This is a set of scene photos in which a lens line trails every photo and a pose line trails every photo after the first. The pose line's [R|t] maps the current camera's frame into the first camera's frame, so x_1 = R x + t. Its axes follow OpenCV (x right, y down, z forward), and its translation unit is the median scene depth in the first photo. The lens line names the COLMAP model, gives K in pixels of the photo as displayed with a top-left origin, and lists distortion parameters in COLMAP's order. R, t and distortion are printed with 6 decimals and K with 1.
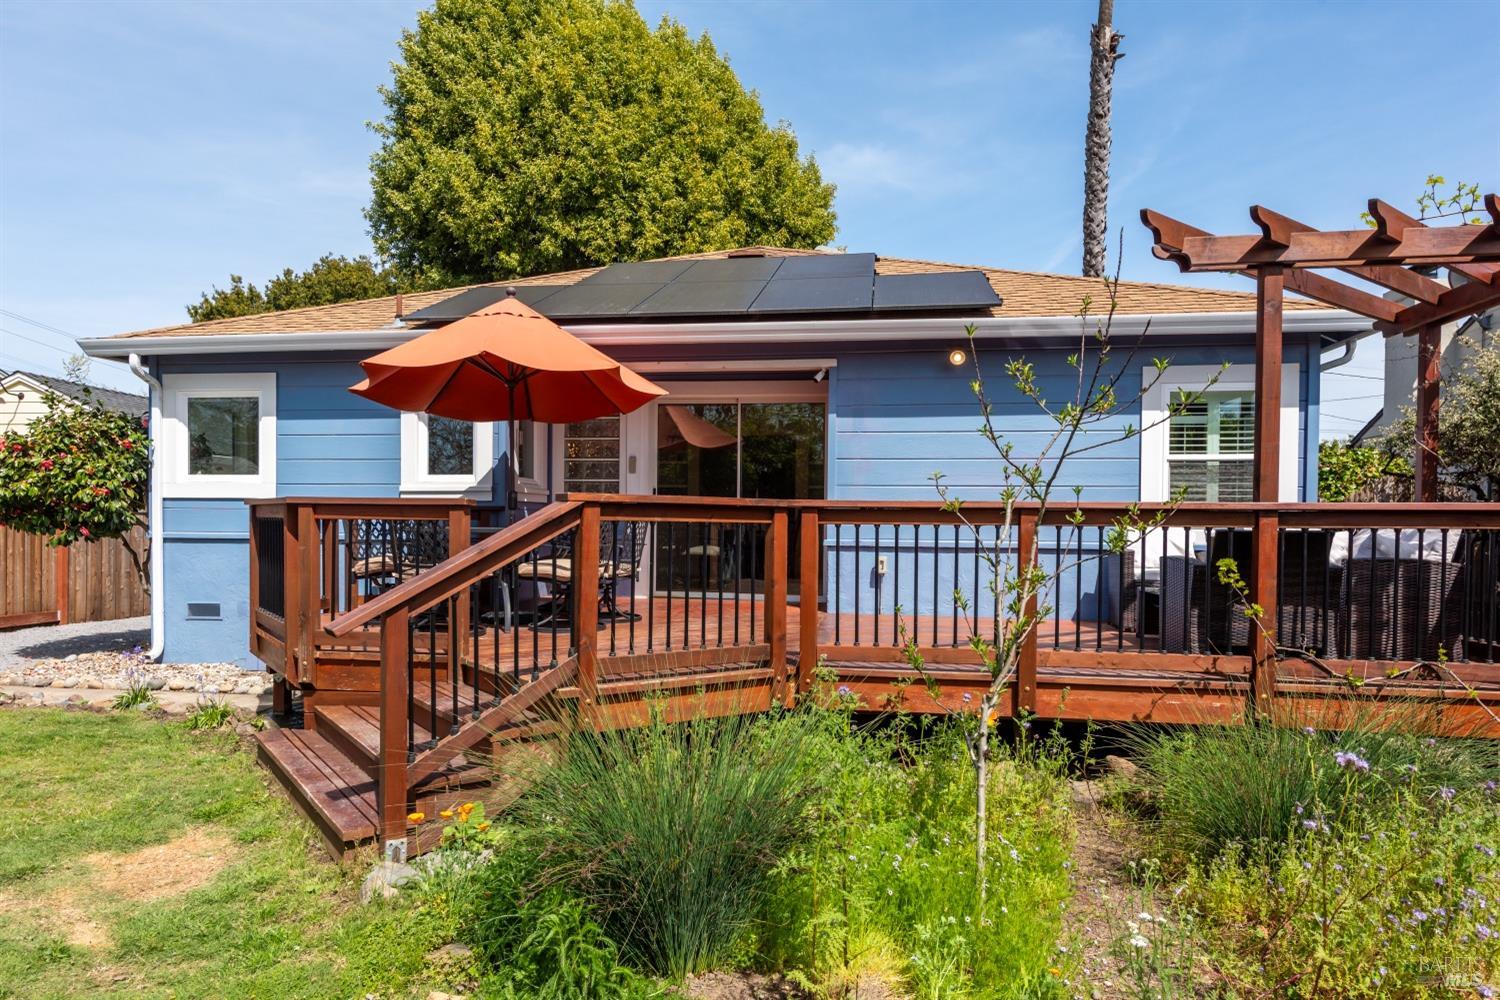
lens RADIAL K [[918.7, 0, 743.2], [0, 918.7, 508.3], [0, 0, 1]] dist [0.061262, 0.000807]
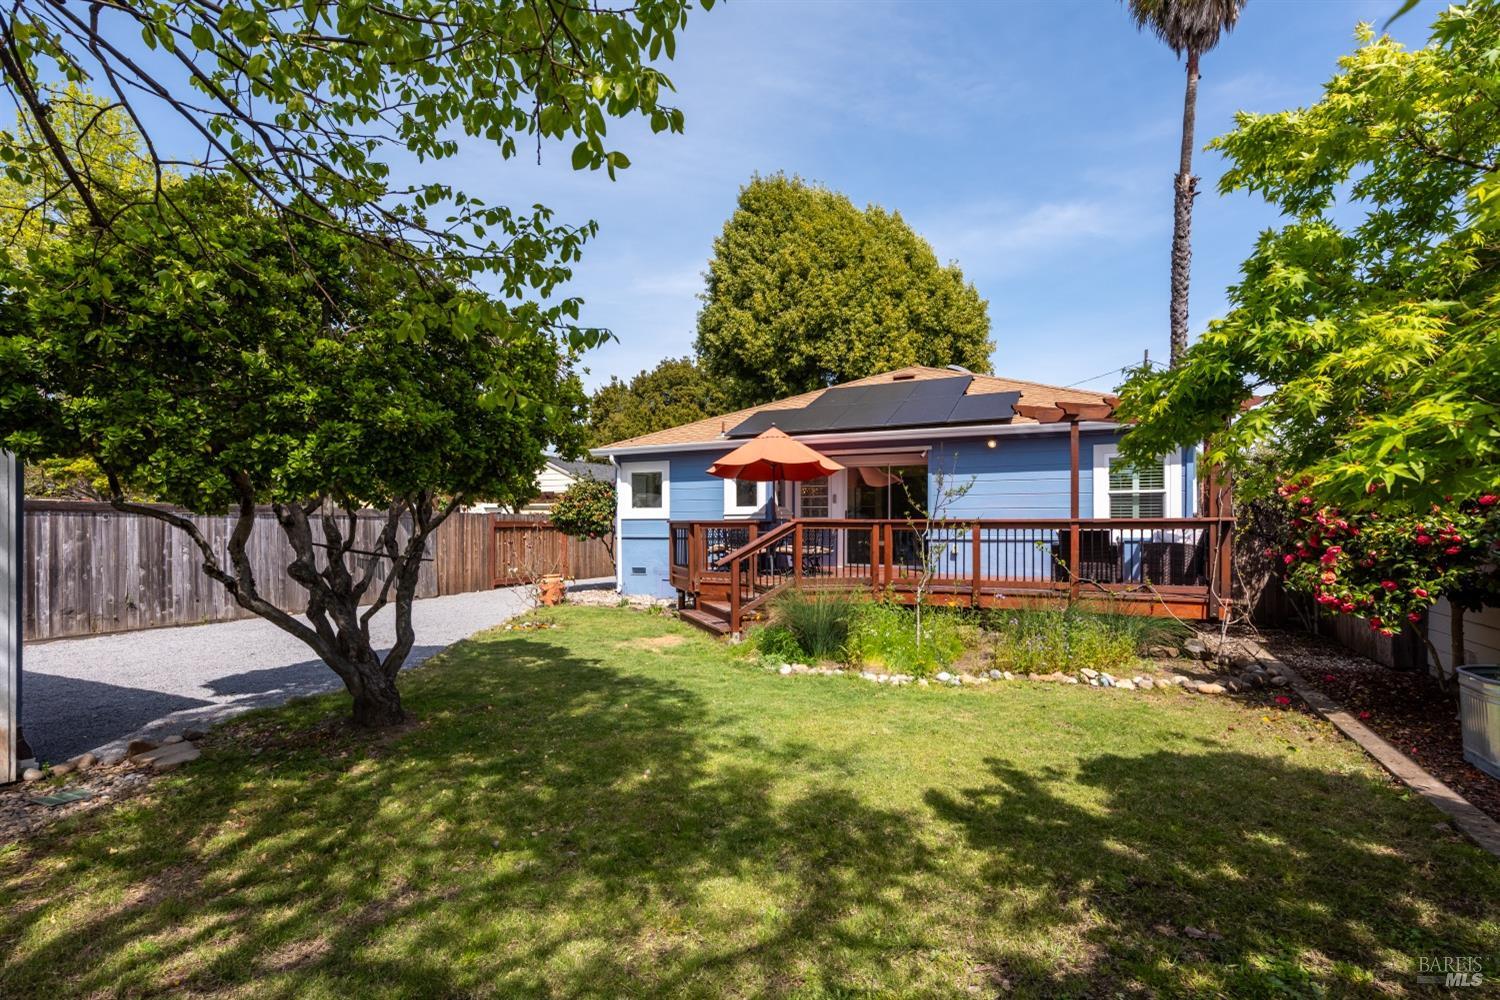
lens RADIAL K [[732.6, 0, 749.5], [0, 732.6, 501.9], [0, 0, 1]] dist [0.016303, -0.006011]
pose [[0.958205, -0.018364, -0.285491, 0.127234], [0.012759, 0.999688, -0.021480, -0.008713], [0.285796, 0.016939, 0.958141, -0.455149]]
